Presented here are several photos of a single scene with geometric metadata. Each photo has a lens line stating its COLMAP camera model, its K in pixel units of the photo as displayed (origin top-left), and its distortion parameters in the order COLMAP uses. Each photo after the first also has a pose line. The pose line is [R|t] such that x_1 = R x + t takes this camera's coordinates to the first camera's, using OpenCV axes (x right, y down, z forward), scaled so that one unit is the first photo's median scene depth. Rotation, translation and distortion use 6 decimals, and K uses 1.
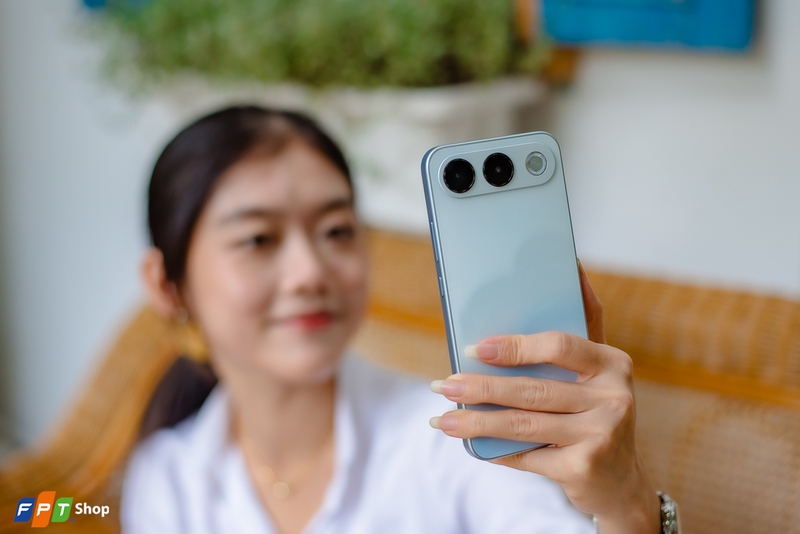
lens RADIAL K [[1169.0, 0, 400.0], [0, 1169.0, 267.0], [0, 0, 1]] dist [-0.011818, 0.004738]
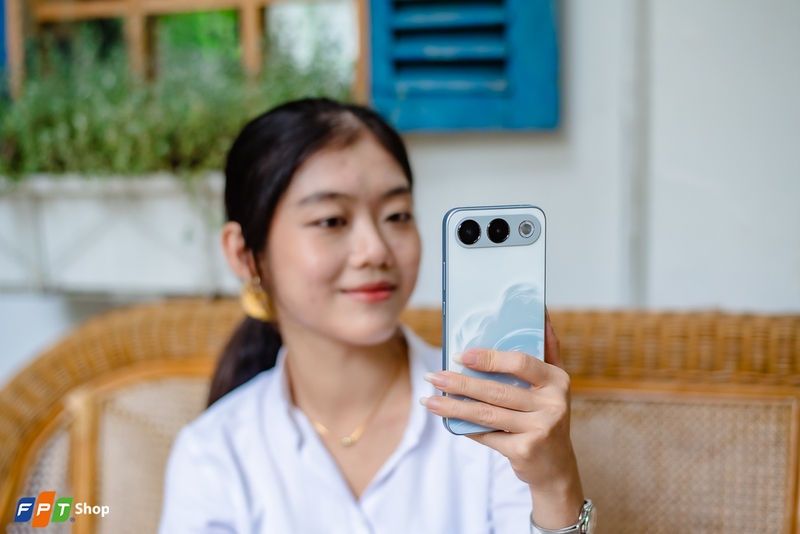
lens RADIAL K [[1169.0, 0, 400.0], [0, 1169.0, 267.0], [0, 0, 1]] dist [-0.011818, 0.004738]
pose [[0.987398, 0.146604, -0.059608, 0.059734], [-0.145031, 0.988974, 0.029945, -0.066927], [0.063341, -0.020922, 0.997773, -0.404852]]
